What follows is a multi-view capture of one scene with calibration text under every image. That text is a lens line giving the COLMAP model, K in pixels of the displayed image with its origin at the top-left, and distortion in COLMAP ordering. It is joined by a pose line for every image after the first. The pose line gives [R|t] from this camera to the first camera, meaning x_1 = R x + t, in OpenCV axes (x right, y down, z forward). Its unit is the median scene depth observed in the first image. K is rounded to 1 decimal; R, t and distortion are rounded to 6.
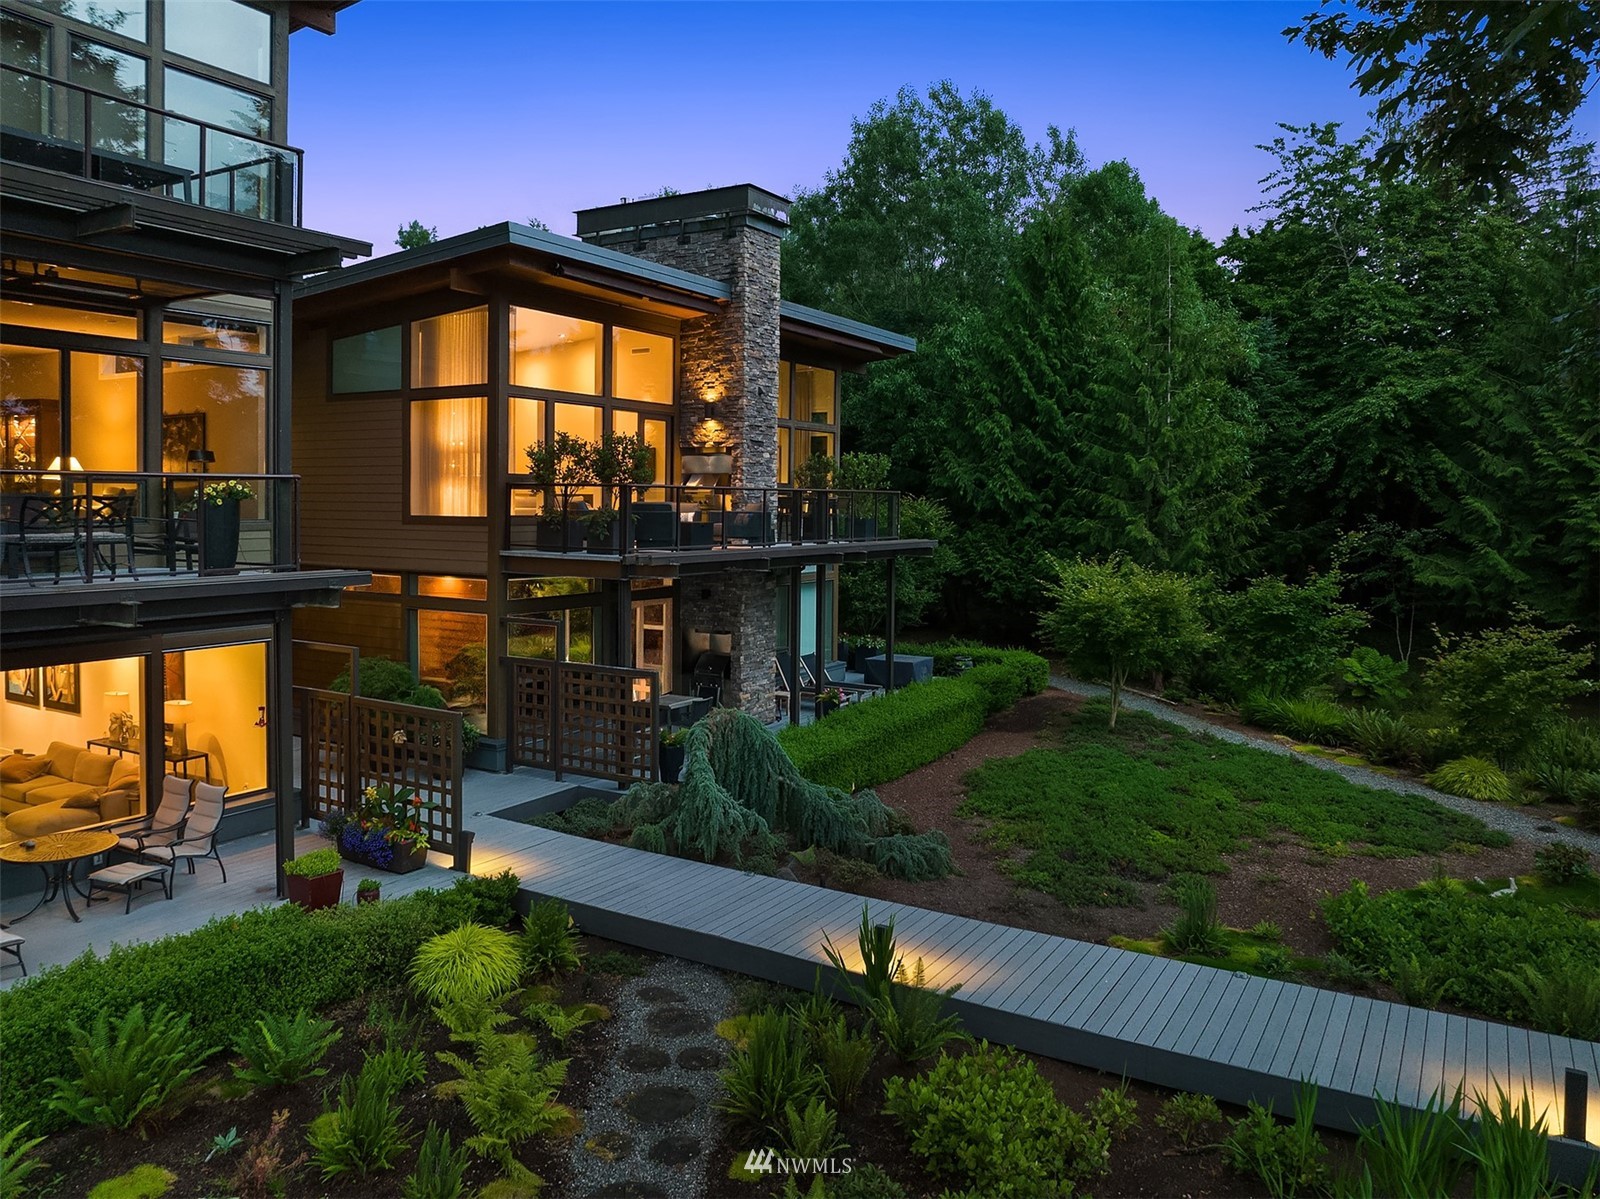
lens RADIAL K [[1130.7, 0, 800.0], [0, 1130.7, 599.5], [0, 0, 1]] dist [-0.028029, 0.000996]
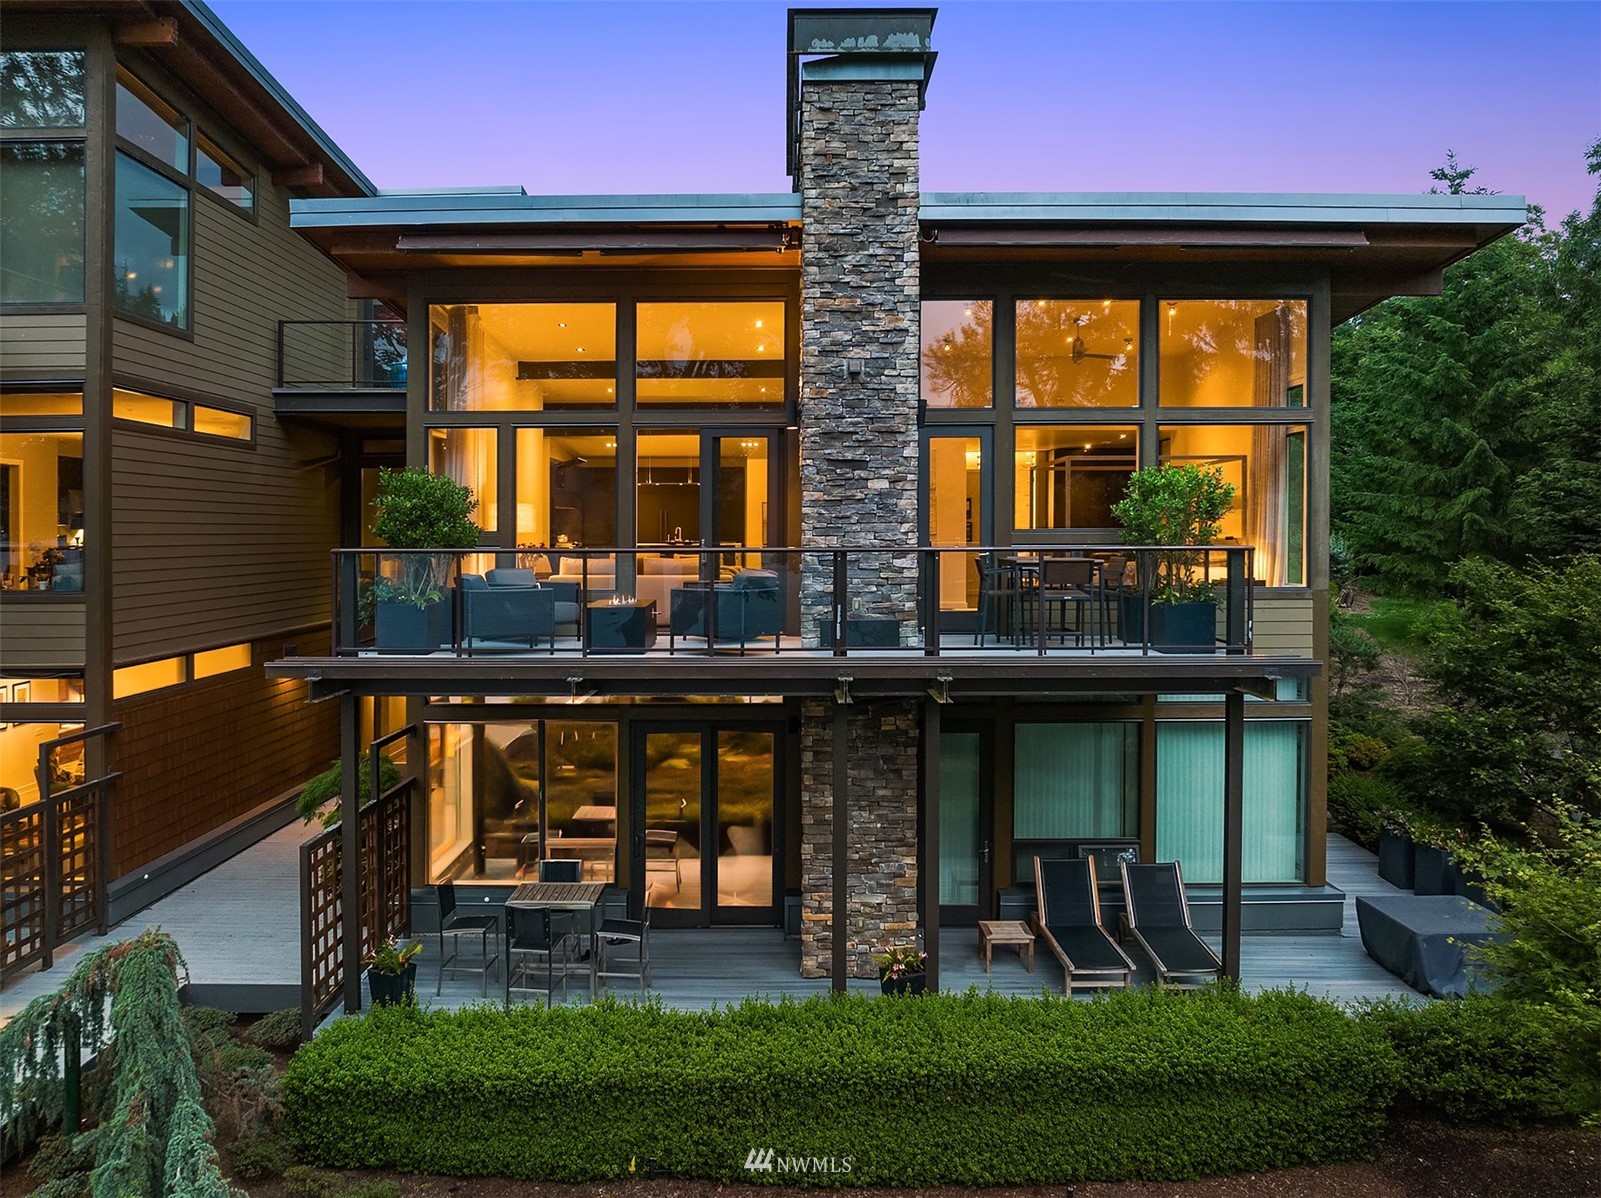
lens RADIAL K [[1182.7, 0, 762.9], [0, 1182.7, 569.2], [0, 0, 1]] dist [-0.034306, -0.001297]
pose [[0.519320, 0.015981, -0.854430, 0.426088], [-0.064254, 0.997725, -0.020392, -0.071293], [0.852161, 0.065491, 0.519166, 0.656623]]
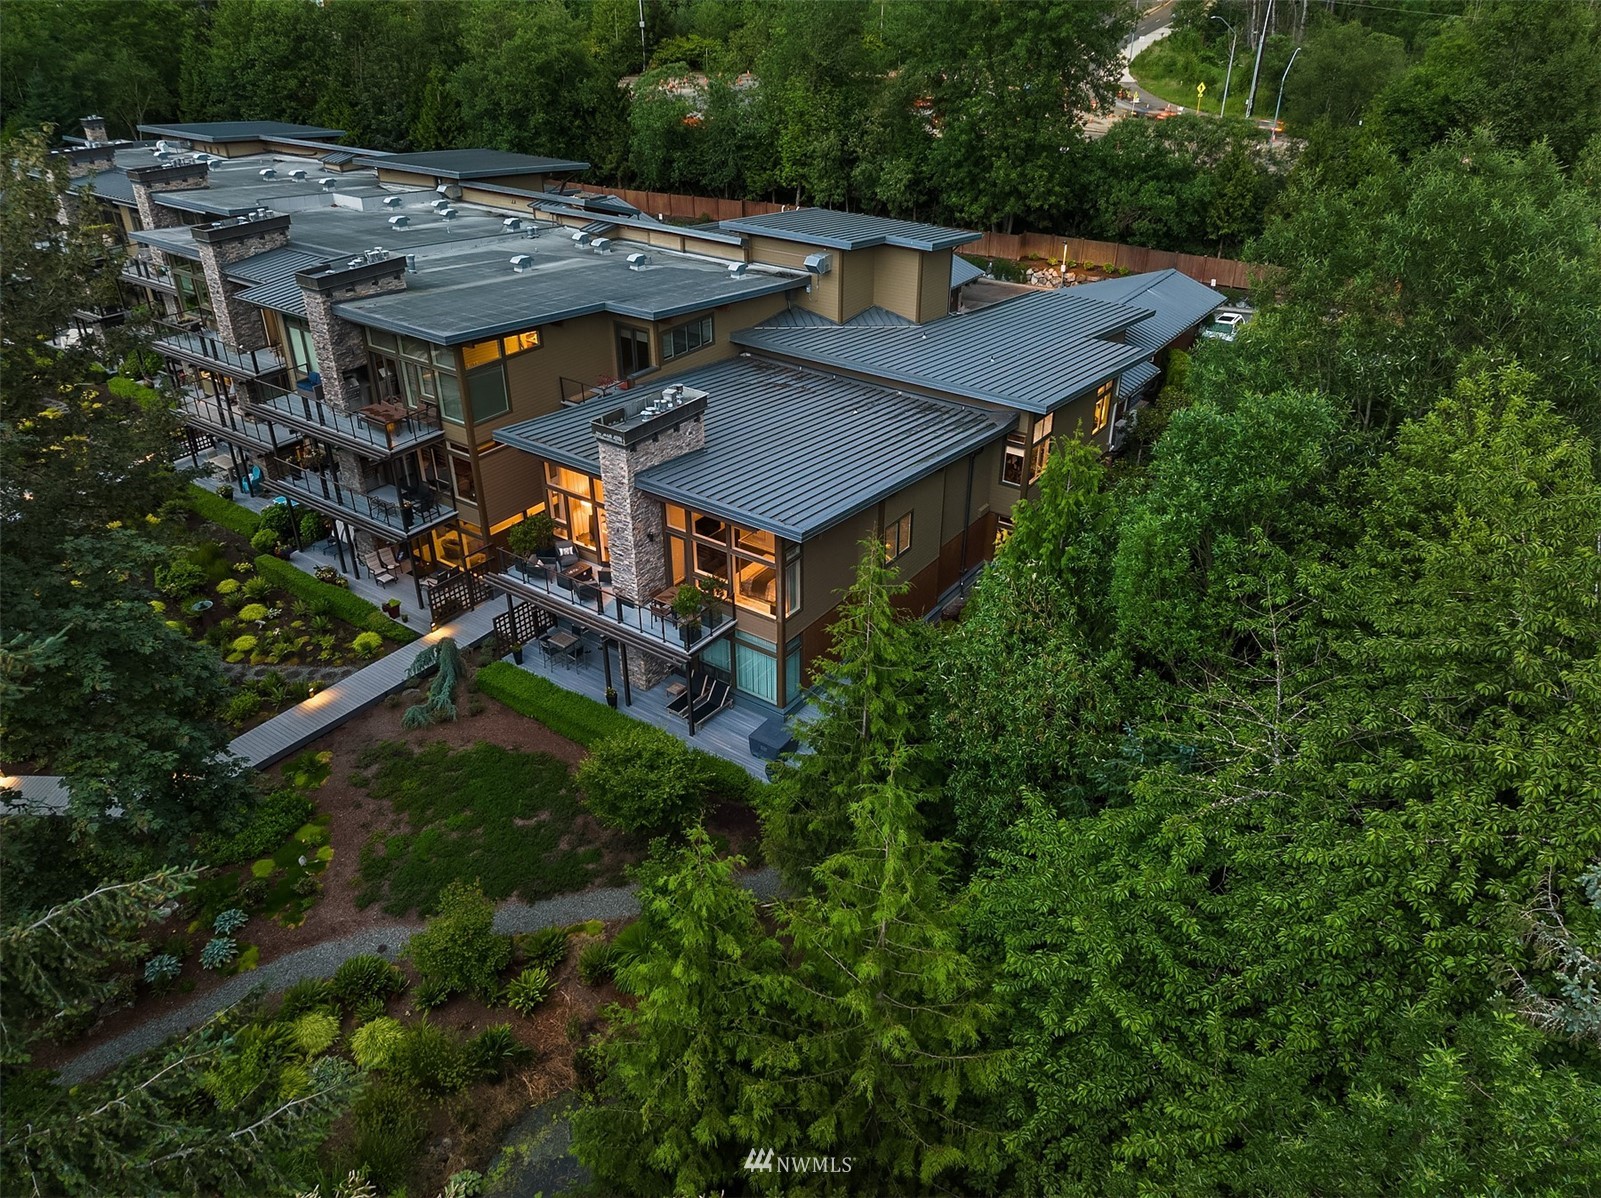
lens RADIAL K [[1131.4, 0, 800.5], [0, 1131.4, 599.0], [0, 0, 1]] dist [-0.028029, 0.000996]
pose [[-0.066648, 0.507383, -0.859140, 1.502662], [-0.082346, 0.855320, 0.511515, -1.005053], [0.994373, 0.104838, -0.015224, 1.299675]]
